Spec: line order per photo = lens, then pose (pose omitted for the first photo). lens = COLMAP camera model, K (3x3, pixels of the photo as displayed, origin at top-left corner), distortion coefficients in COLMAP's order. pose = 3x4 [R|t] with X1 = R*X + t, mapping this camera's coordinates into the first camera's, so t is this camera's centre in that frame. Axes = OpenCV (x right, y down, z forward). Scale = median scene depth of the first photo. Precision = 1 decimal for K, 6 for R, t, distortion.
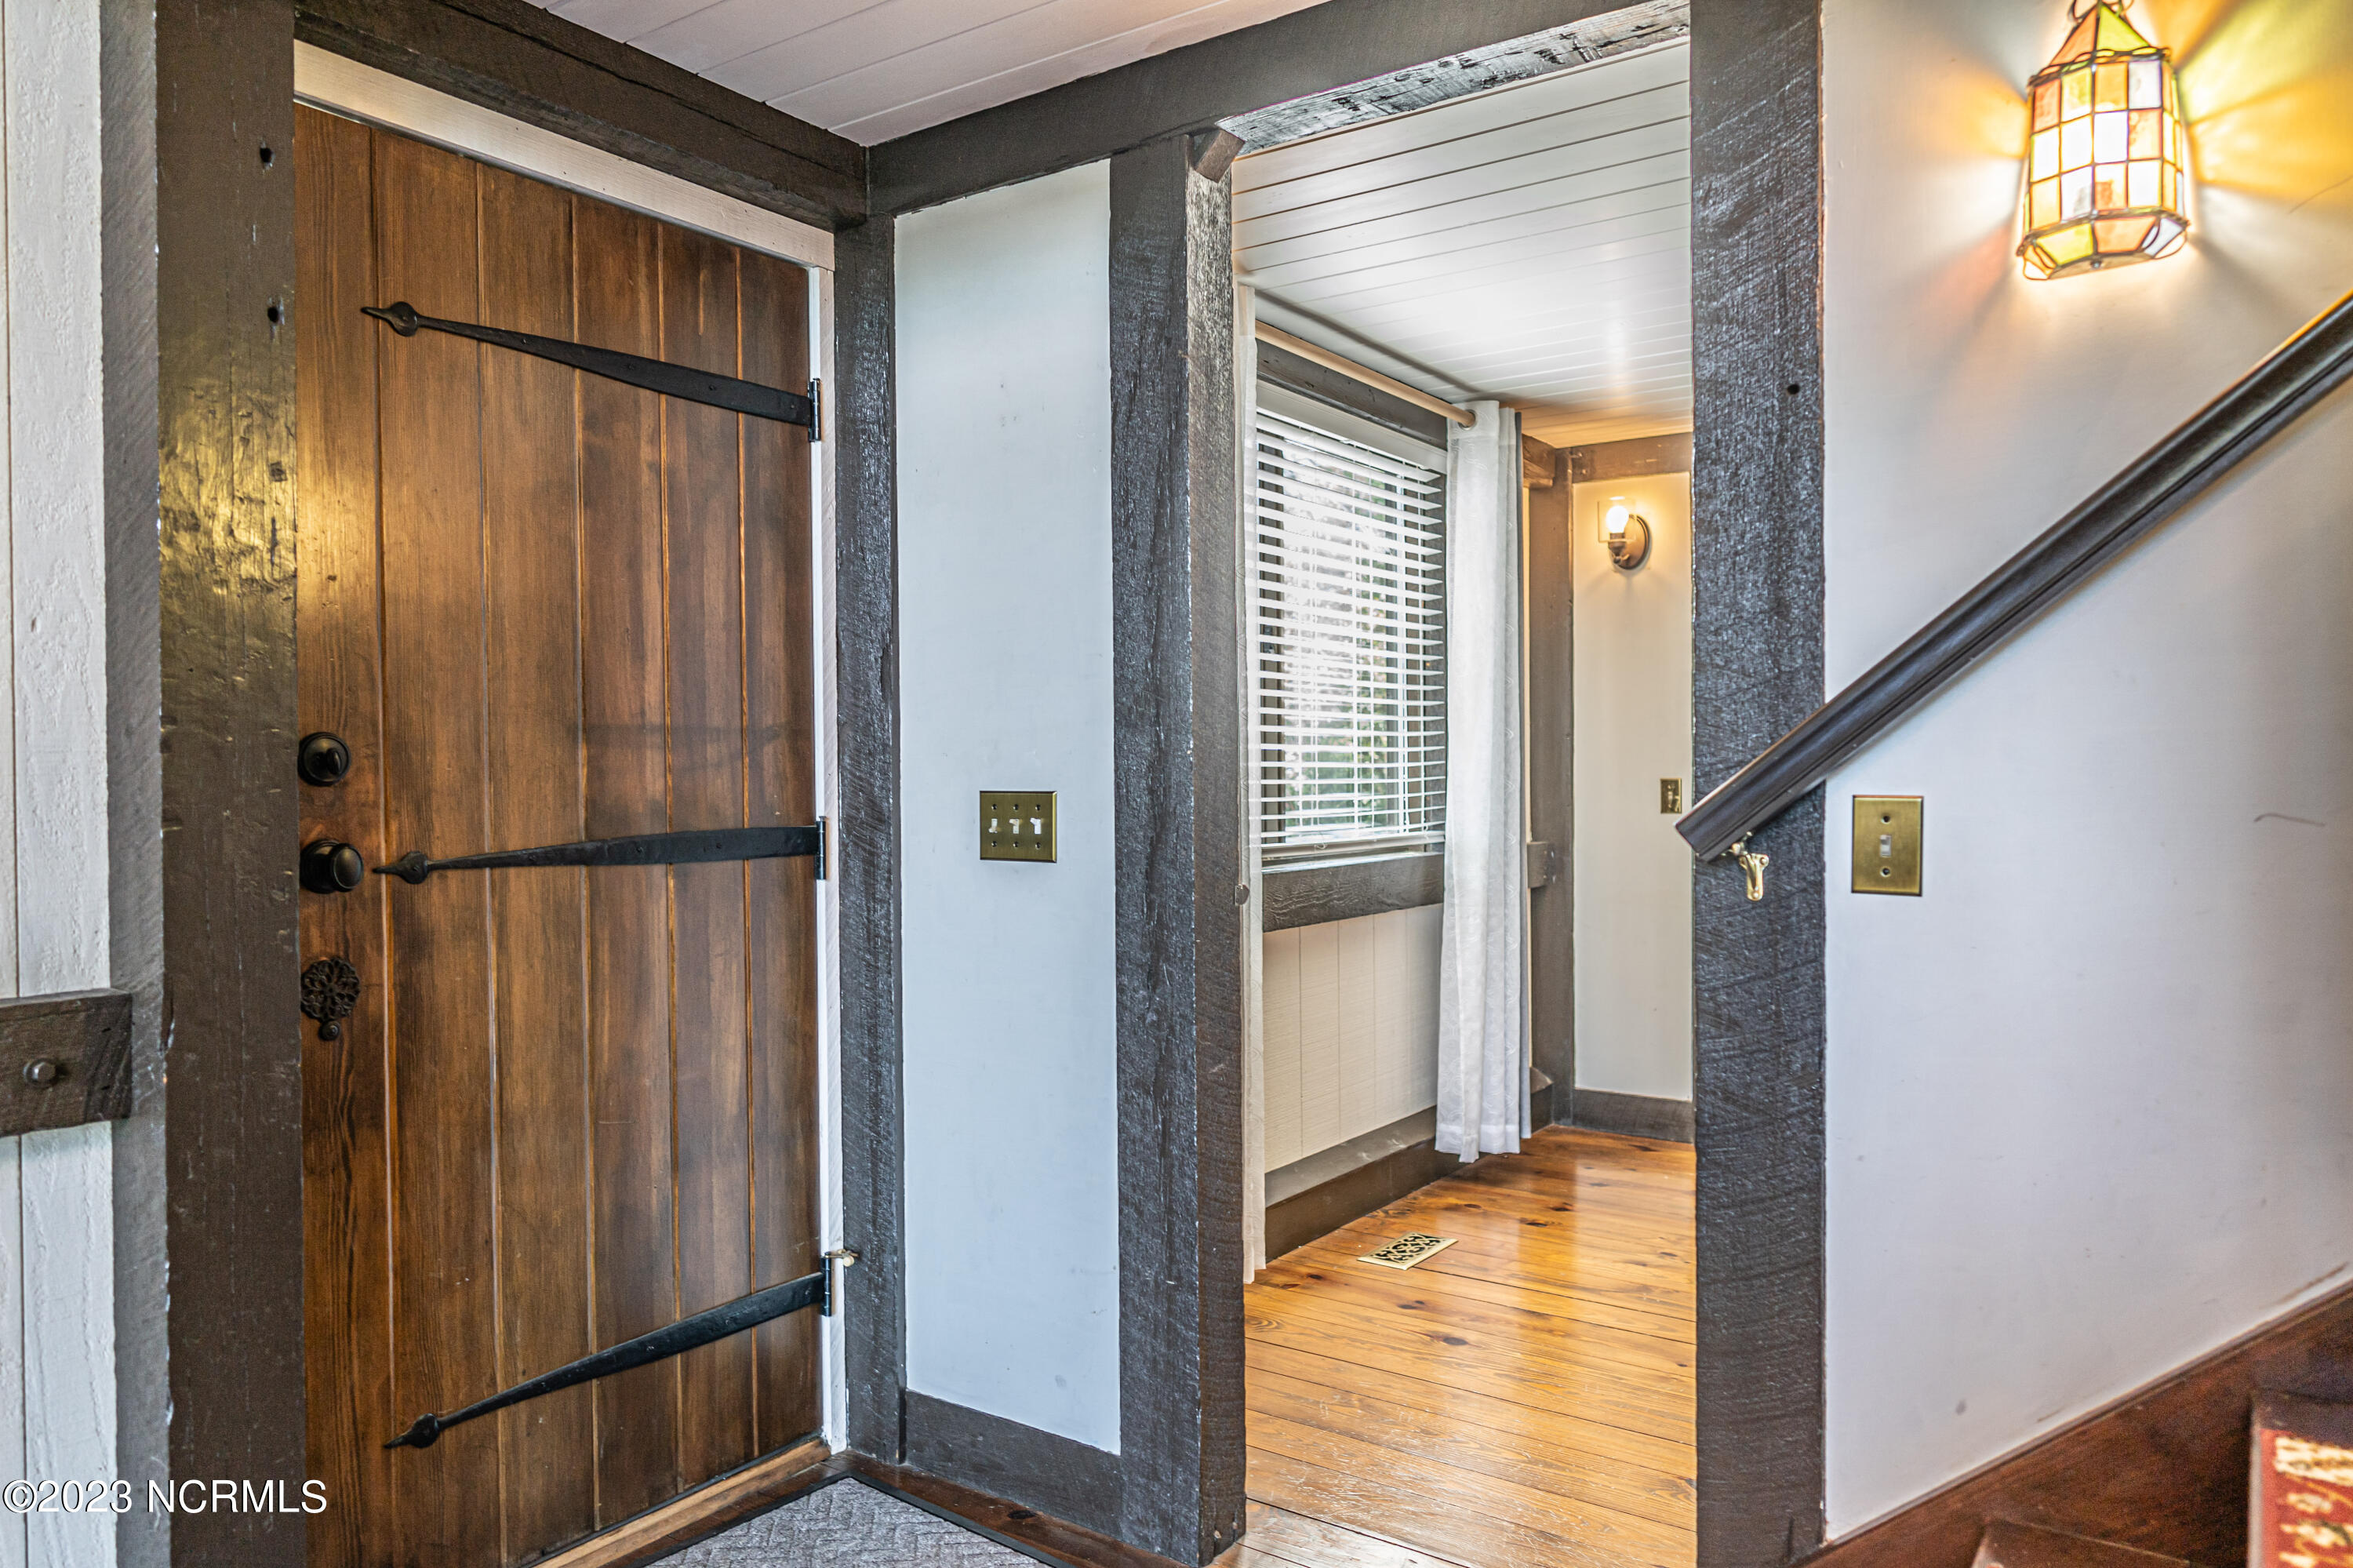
lens RADIAL K [[1595.5, 0, 1176.5], [0, 1595.5, 784.0], [0, 0, 1]] dist [-0.025314, 0.033978]
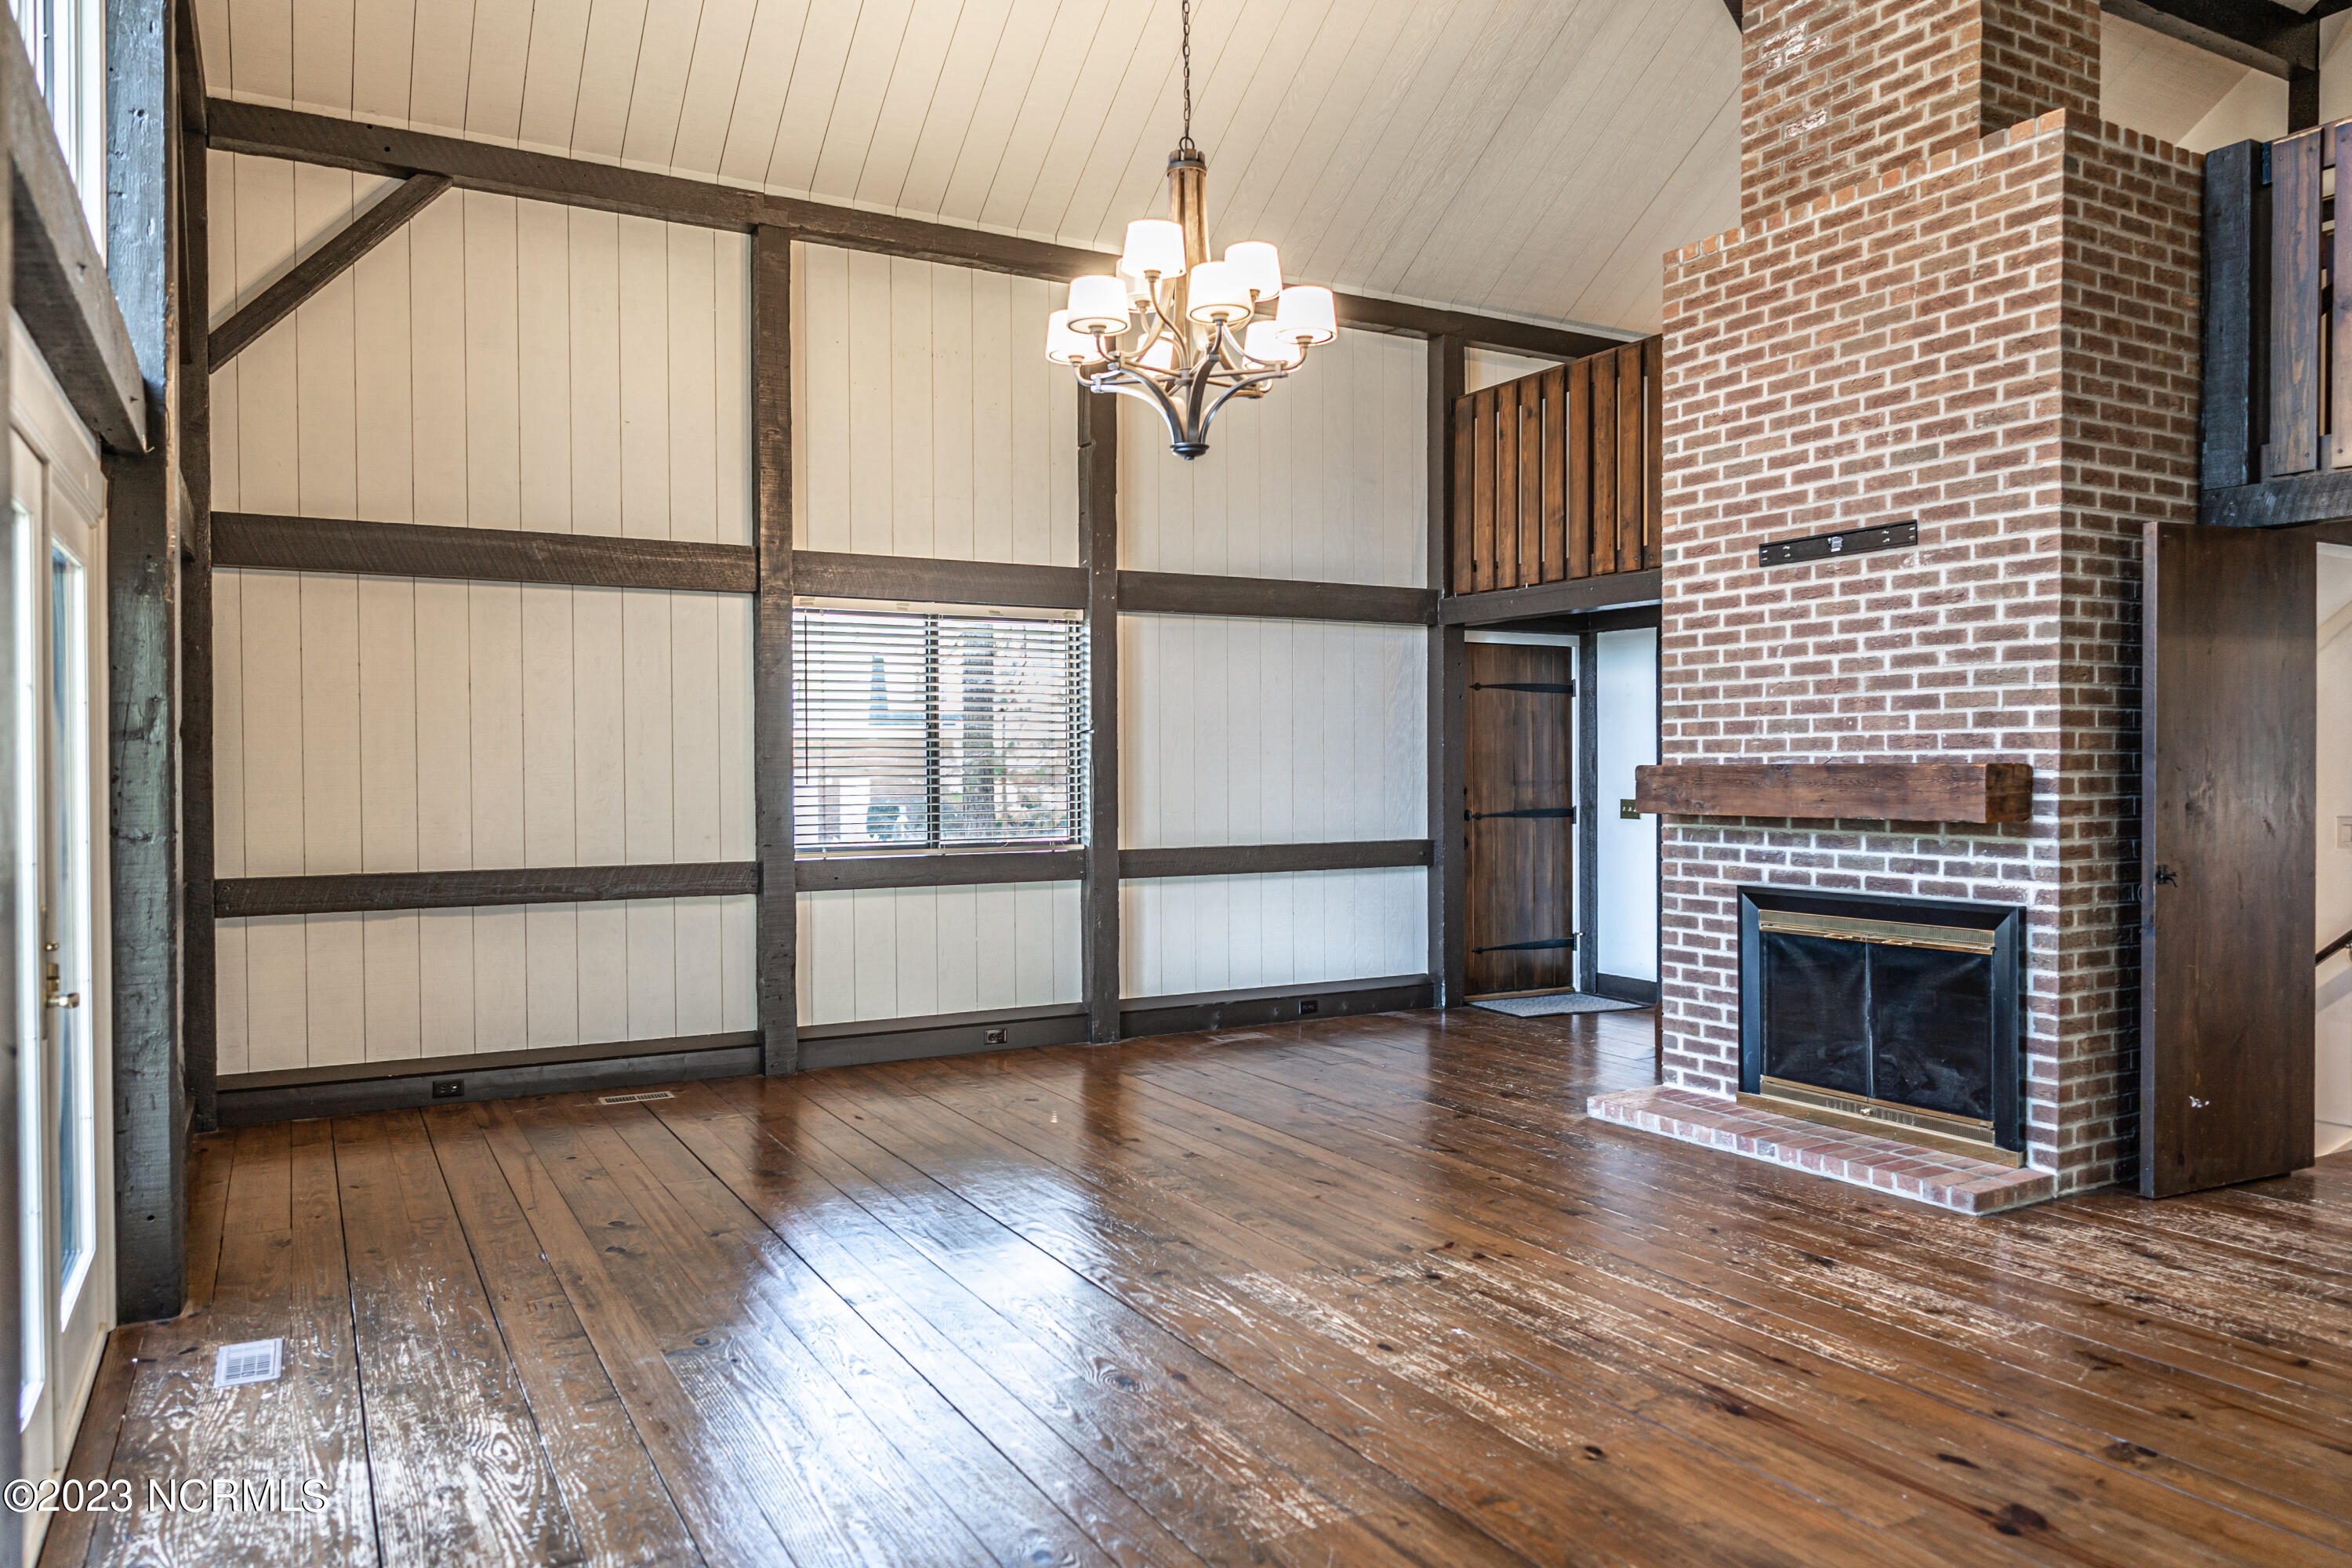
lens RADIAL K [[1594.8, 0, 1176.0], [0, 1594.8, 784.0], [0, 0, 1]] dist [-0.025314, 0.033978]
pose [[0.898981, 0.008930, -0.437897, 0.657775], [-0.005294, 0.999941, 0.009524, -0.069820], [0.437956, -0.006244, 0.898975, -3.187018]]
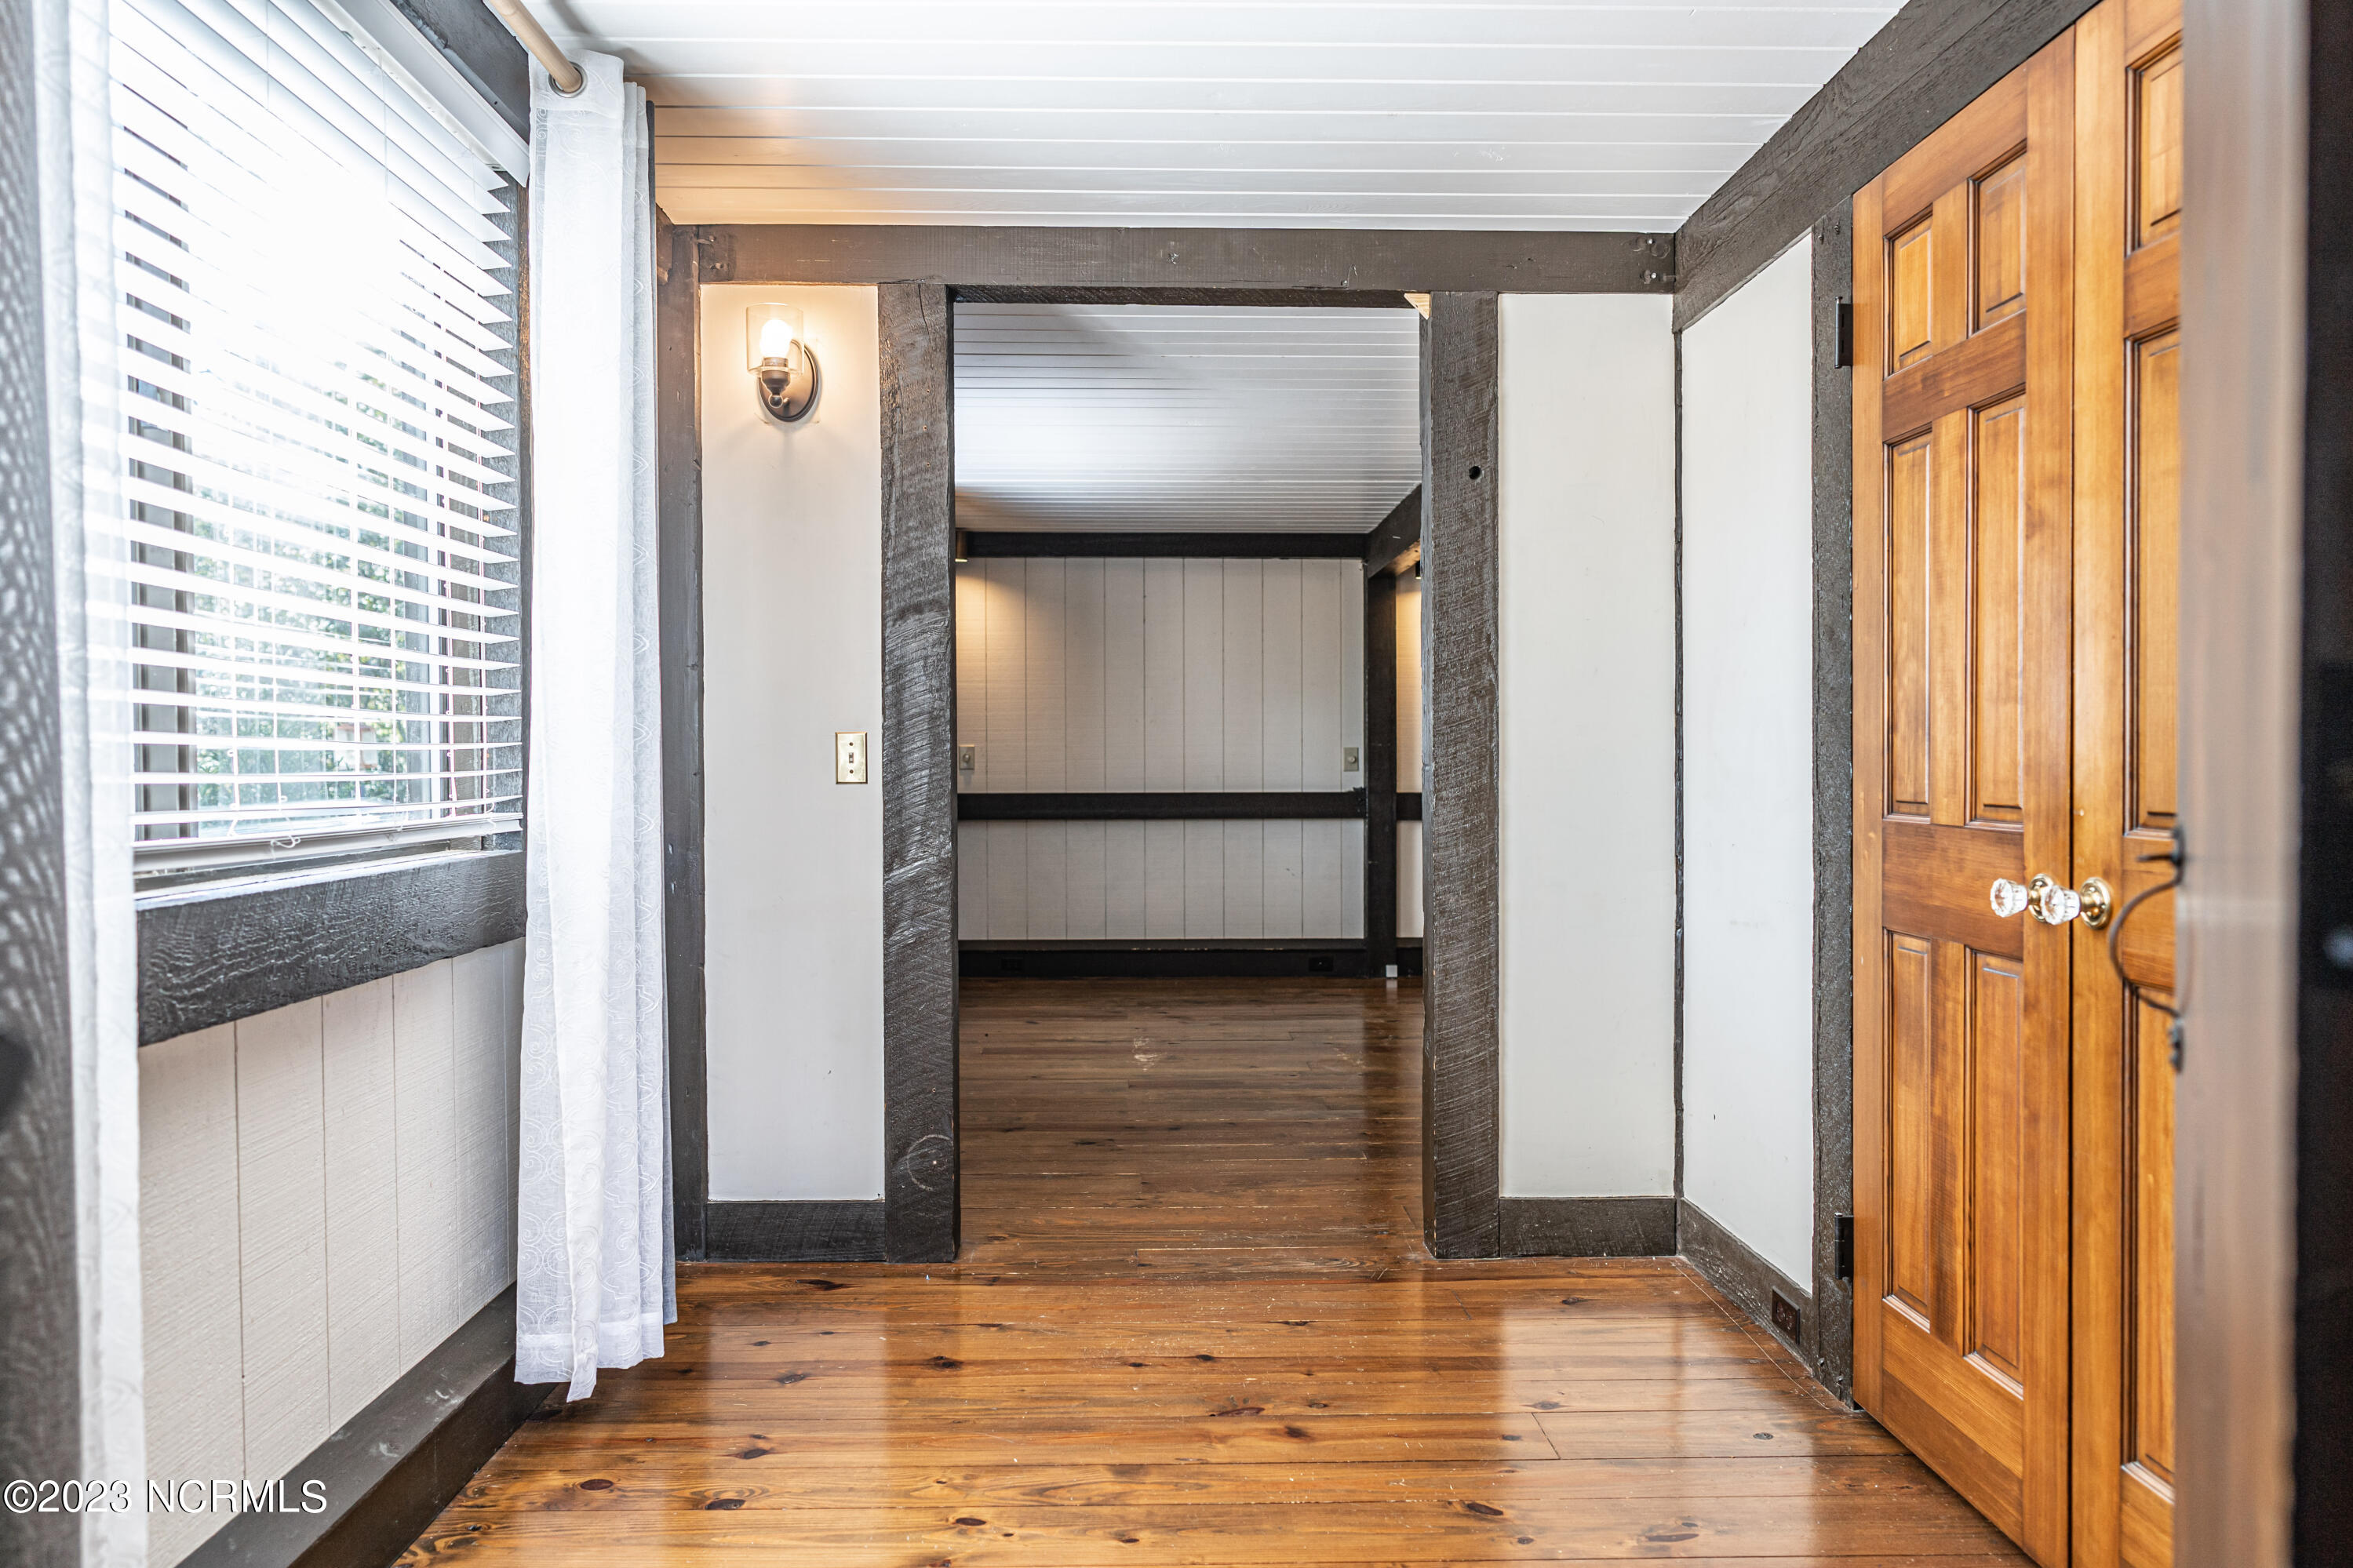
lens RADIAL K [[1595.3, 0, 1176.5], [0, 1595.3, 784.0], [0, 0, 1]] dist [-0.025314, 0.033978]
pose [[0.807799, -0.006133, 0.589427, 0.023221], [0.003890, 0.999980, 0.005074, 0.017885], [-0.589446, -0.001805, 0.807806, 0.408590]]
